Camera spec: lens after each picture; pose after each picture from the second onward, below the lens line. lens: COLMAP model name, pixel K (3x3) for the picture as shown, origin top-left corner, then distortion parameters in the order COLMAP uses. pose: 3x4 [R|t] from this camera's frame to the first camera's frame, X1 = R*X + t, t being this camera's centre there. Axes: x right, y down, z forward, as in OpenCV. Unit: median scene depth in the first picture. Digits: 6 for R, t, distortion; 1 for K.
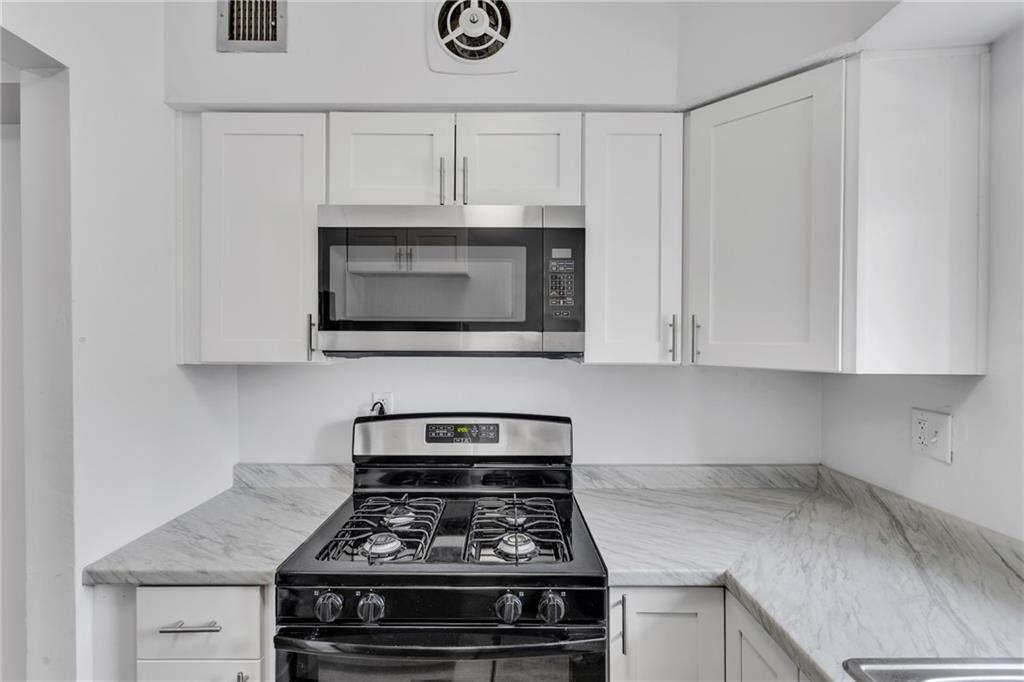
lens RADIAL K [[484.2, 0, 512.0], [0, 484.2, 341.0], [0, 0, 1]] dist [0.000499, 0.000649]
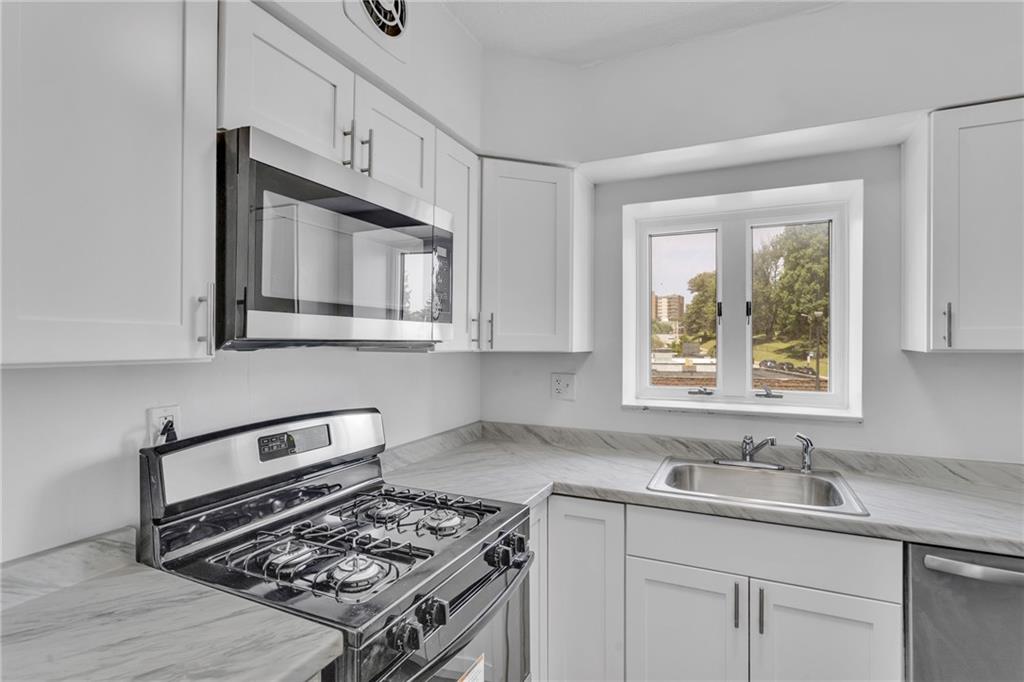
lens RADIAL K [[507.2, 0, 512.0], [0, 507.2, 341.0], [0, 0, 1]] dist [-0.000736, -0.000019]
pose [[0.428771, -0.001379, 0.903412, -0.826446], [0.000191, 0.999999, 0.001435, 0.019788], [-0.903413, -0.000443, 0.428771, 0.334604]]
